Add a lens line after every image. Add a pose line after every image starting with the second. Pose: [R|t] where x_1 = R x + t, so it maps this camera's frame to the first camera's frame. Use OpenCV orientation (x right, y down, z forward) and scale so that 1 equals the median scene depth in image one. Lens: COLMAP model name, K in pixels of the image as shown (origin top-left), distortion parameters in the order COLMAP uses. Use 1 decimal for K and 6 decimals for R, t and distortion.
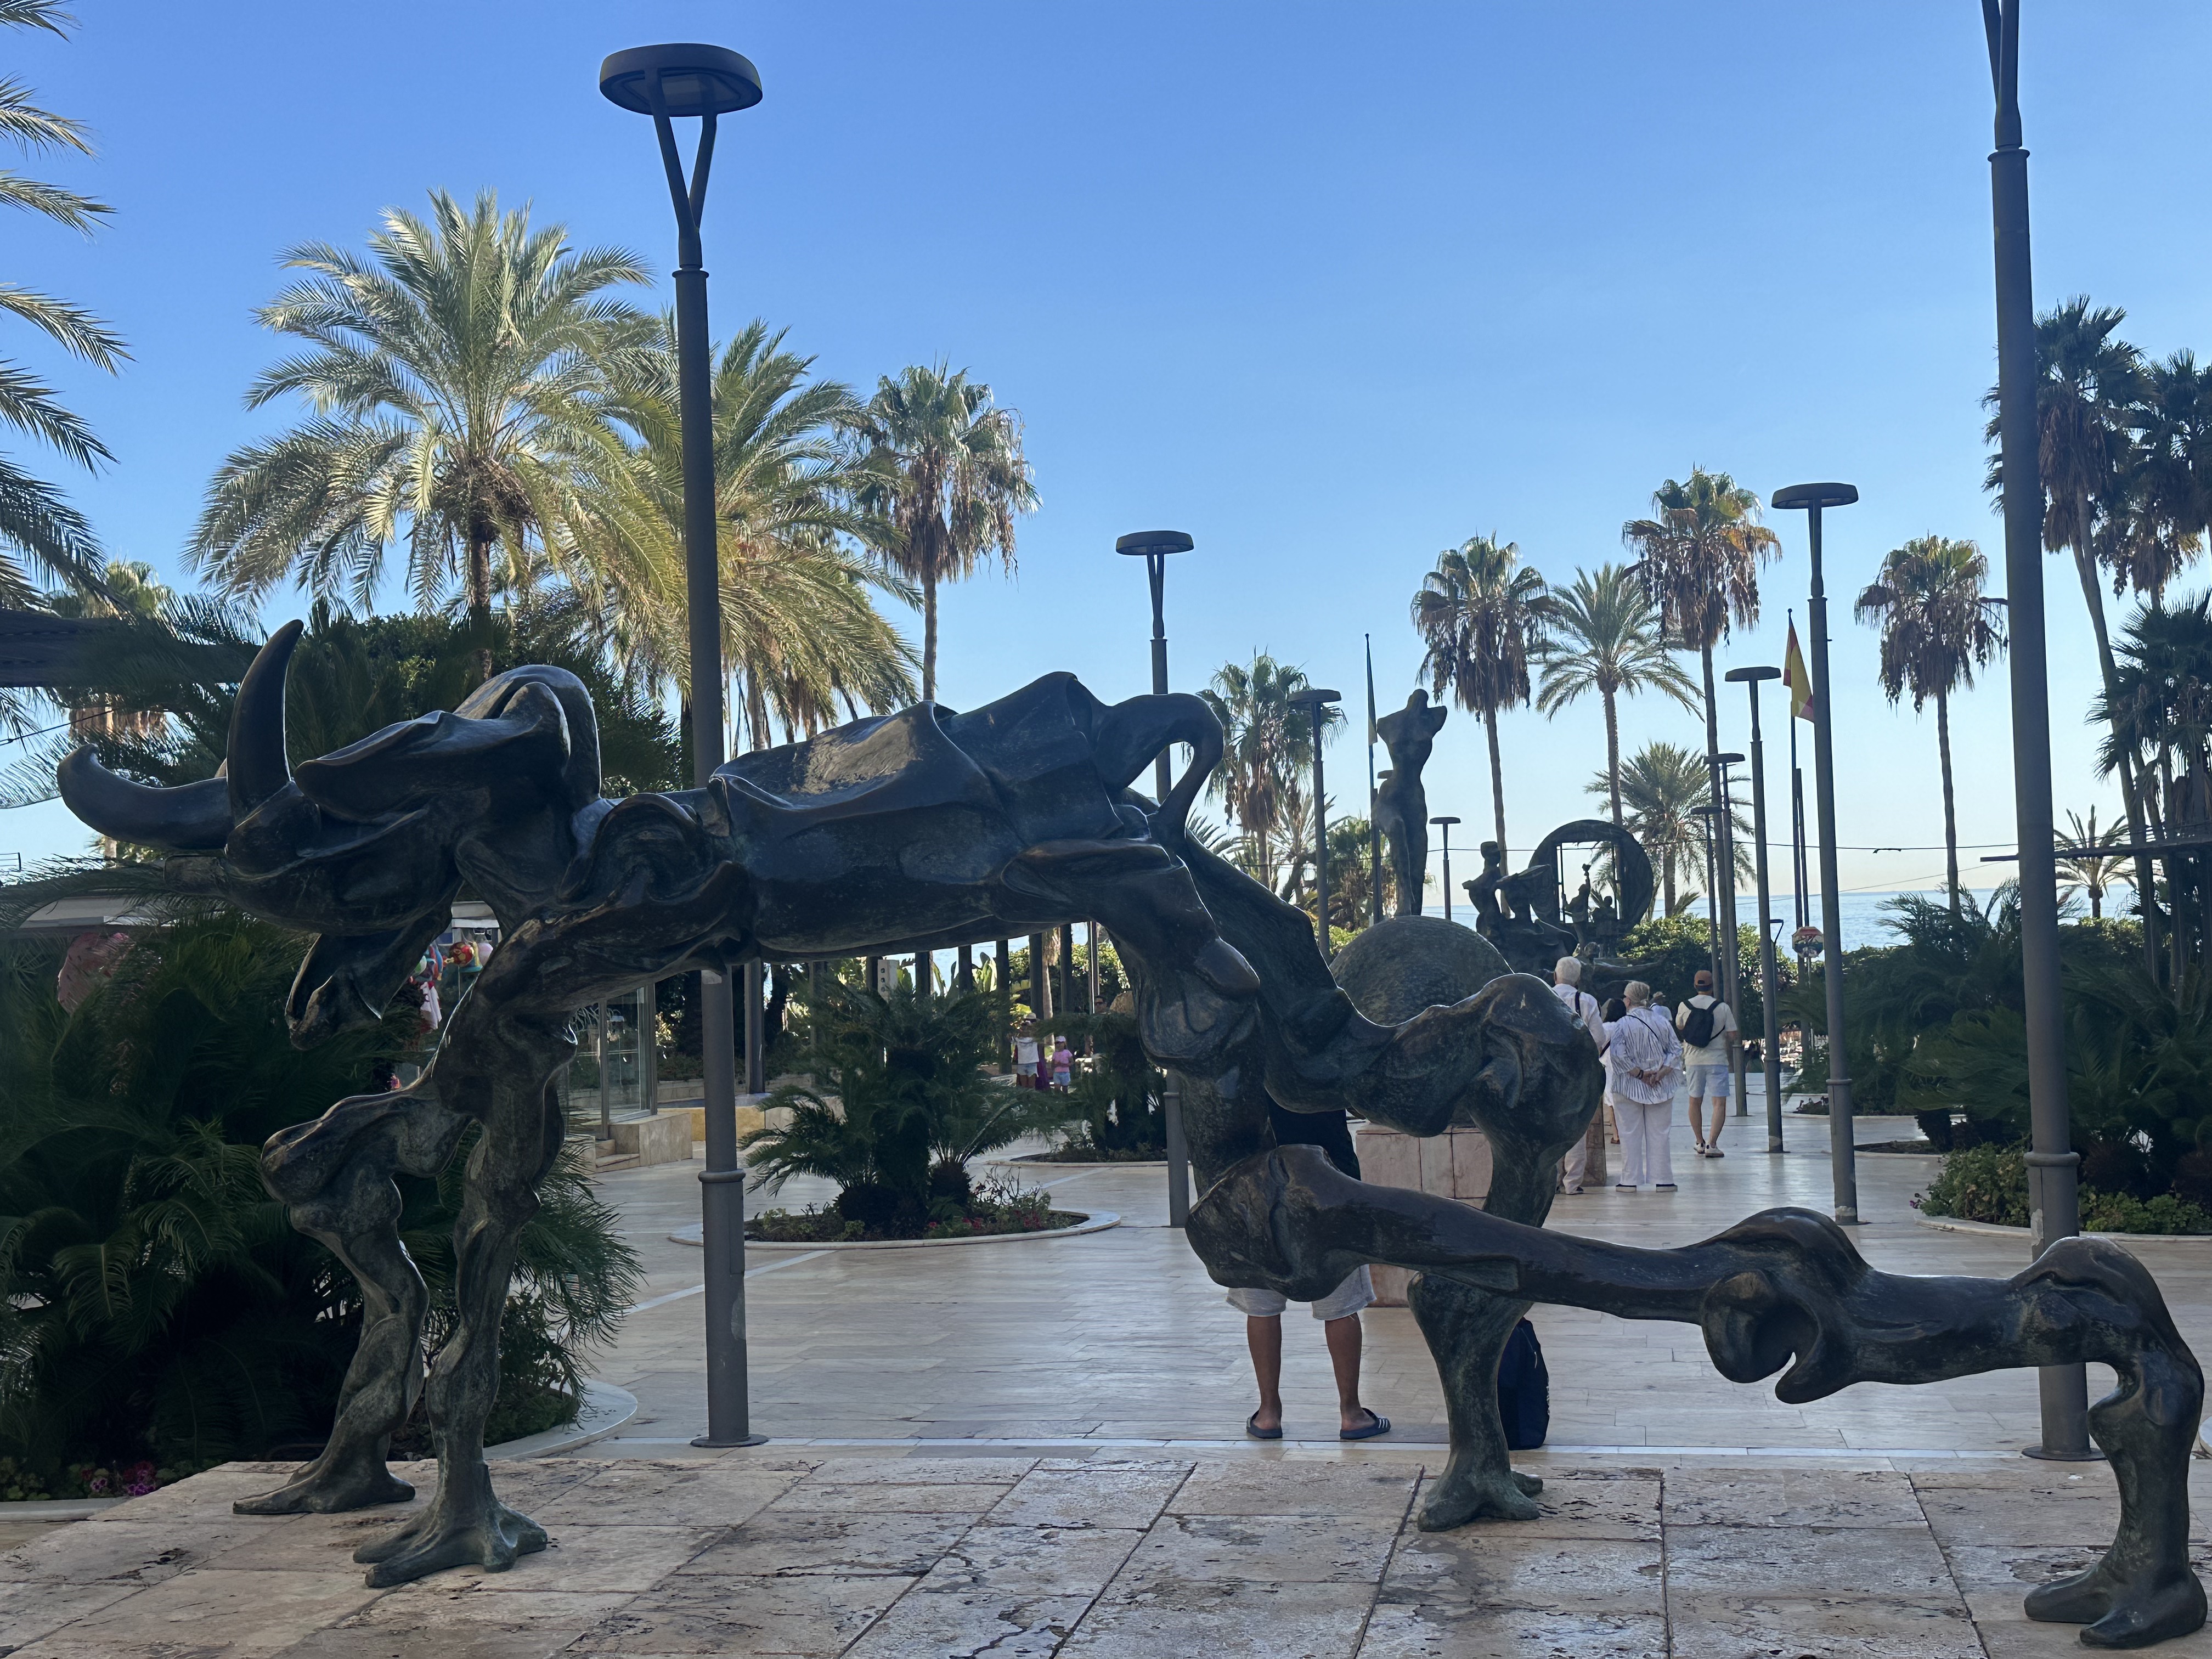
lens RADIAL K [[2645.2, 0, 1106.0], [0, 2645.2, 829.5], [0, 0, 1]] dist [0.304012, -0.803052]
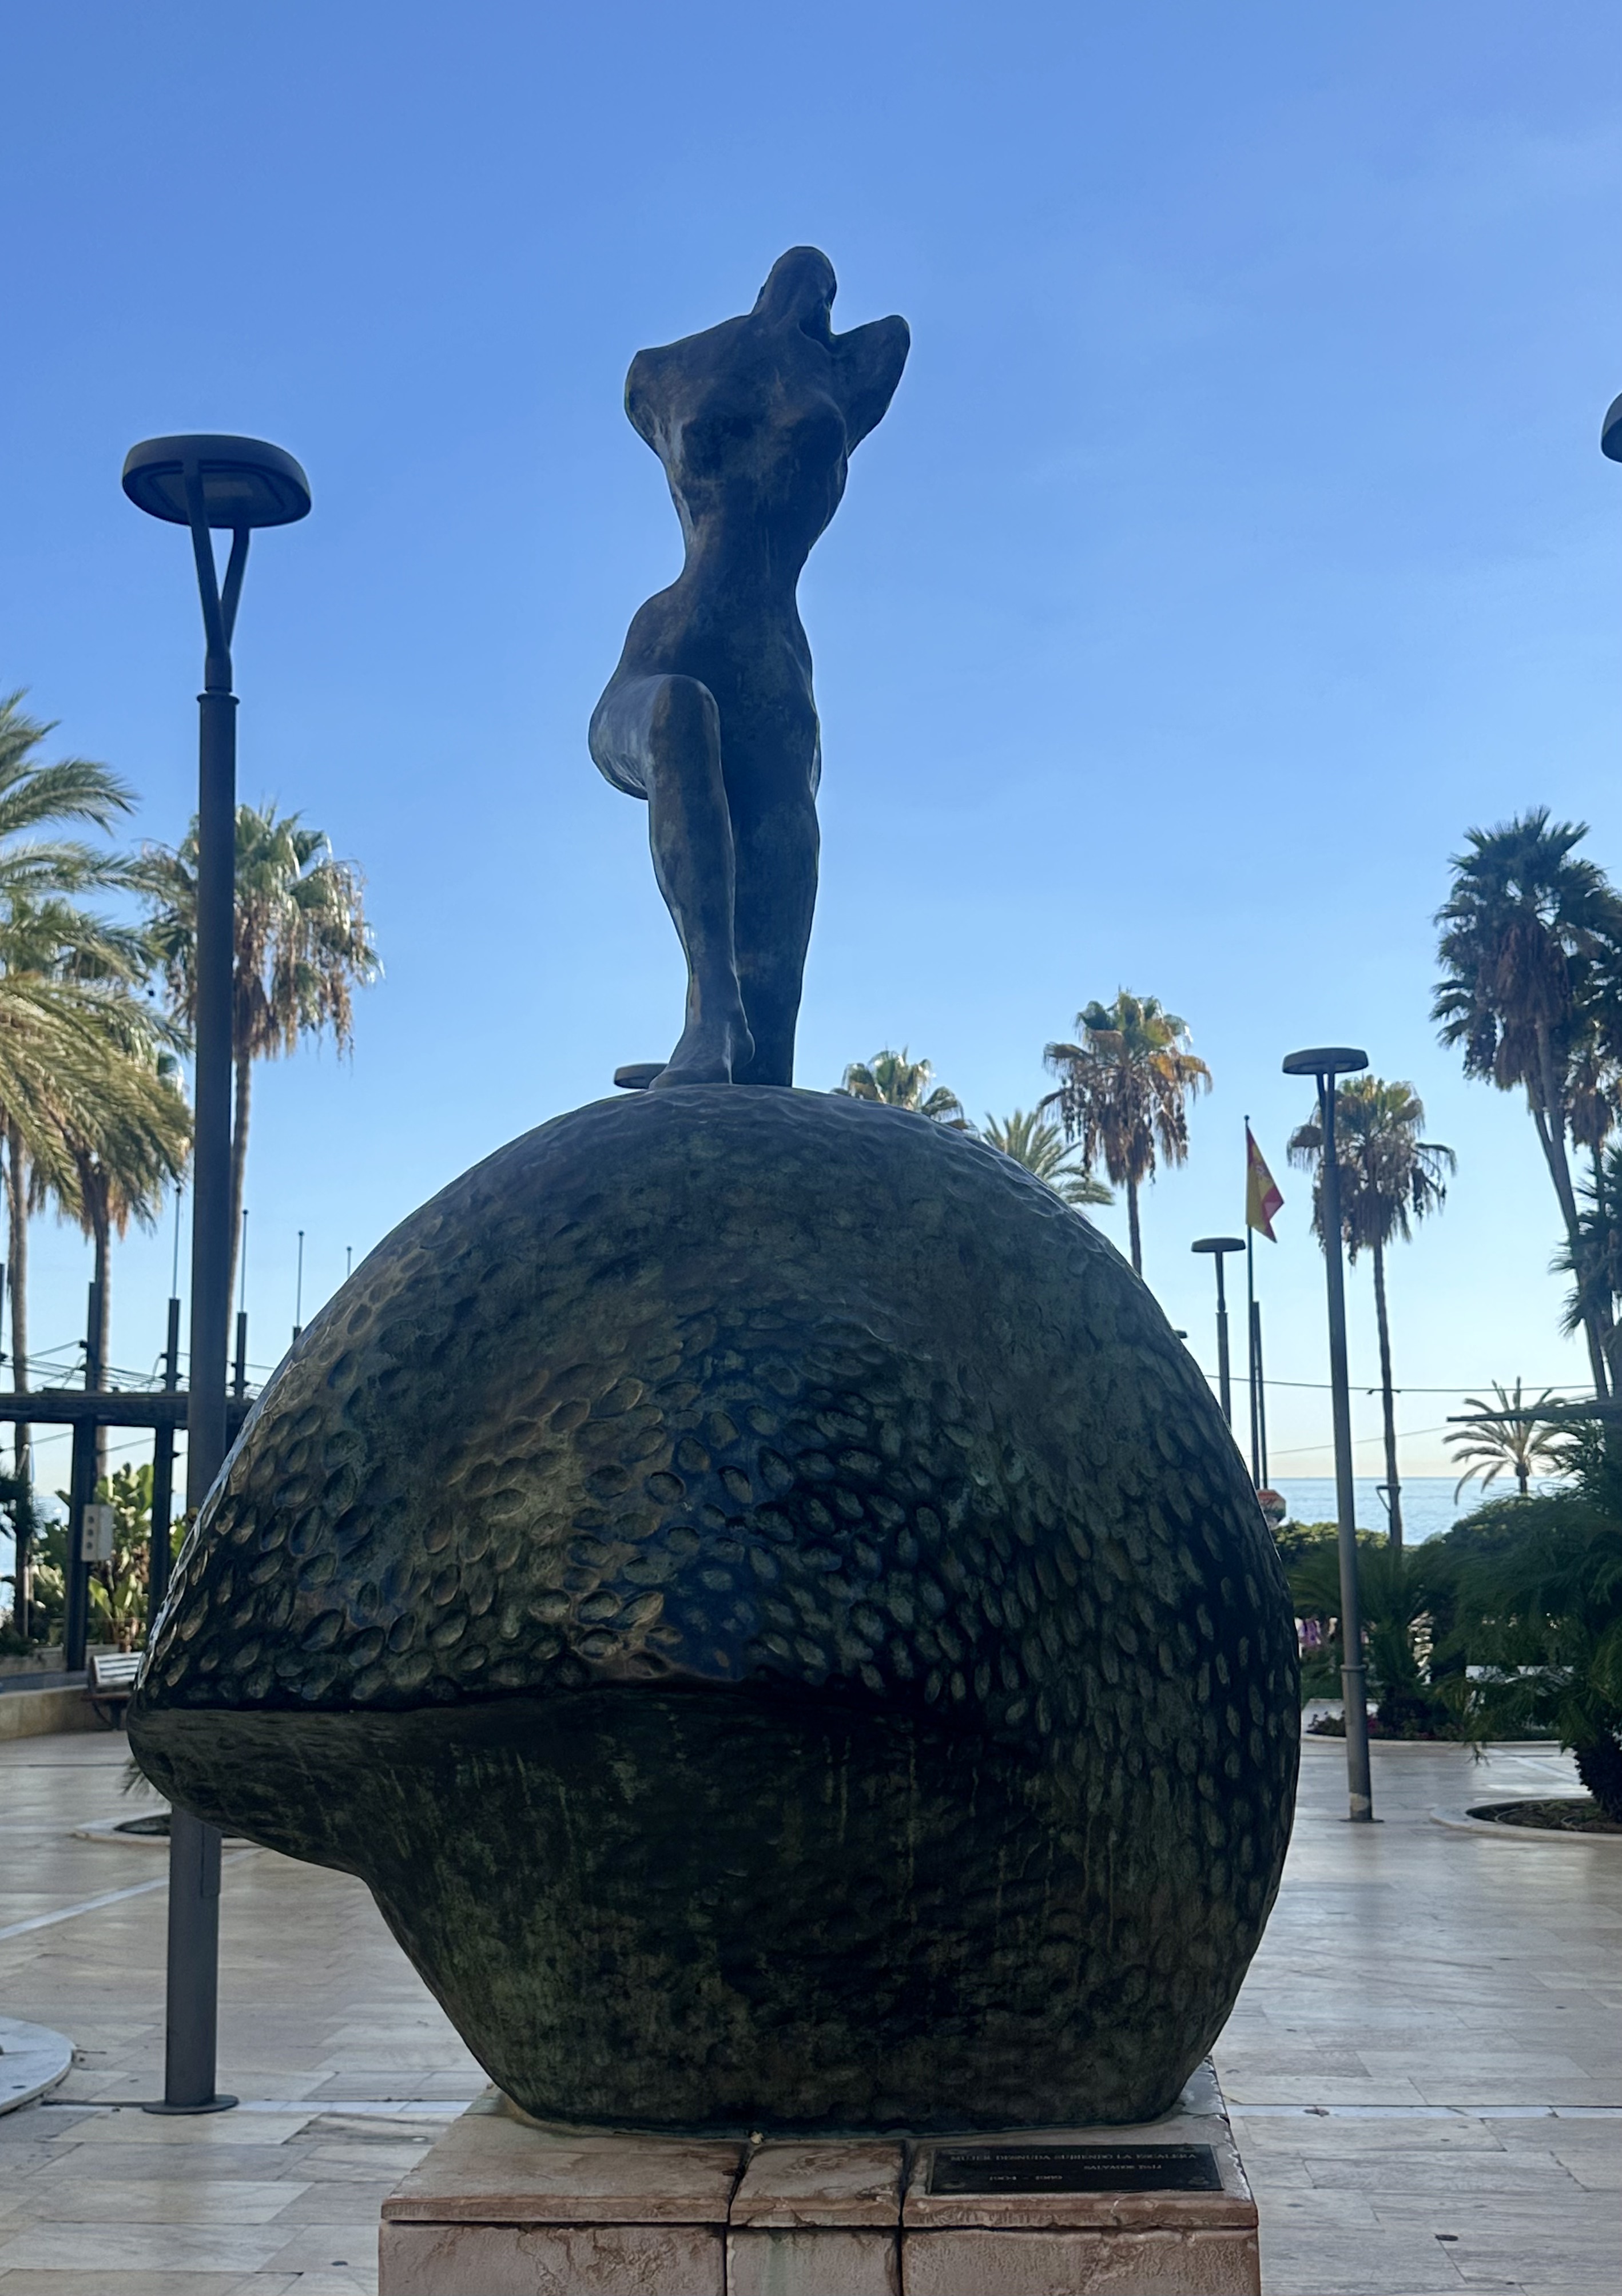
lens RADIAL K [[2631.8, 0, 836.8], [0, 2631.8, 1153.5], [0, 0, 1]] dist [0.124311, -0.011230]
pose [[0.991863, 0.038314, 0.121406, 0.016450], [-0.026770, 0.995085, -0.095335, 0.009609], [-0.124462, 0.091309, 0.988014, 0.132935]]
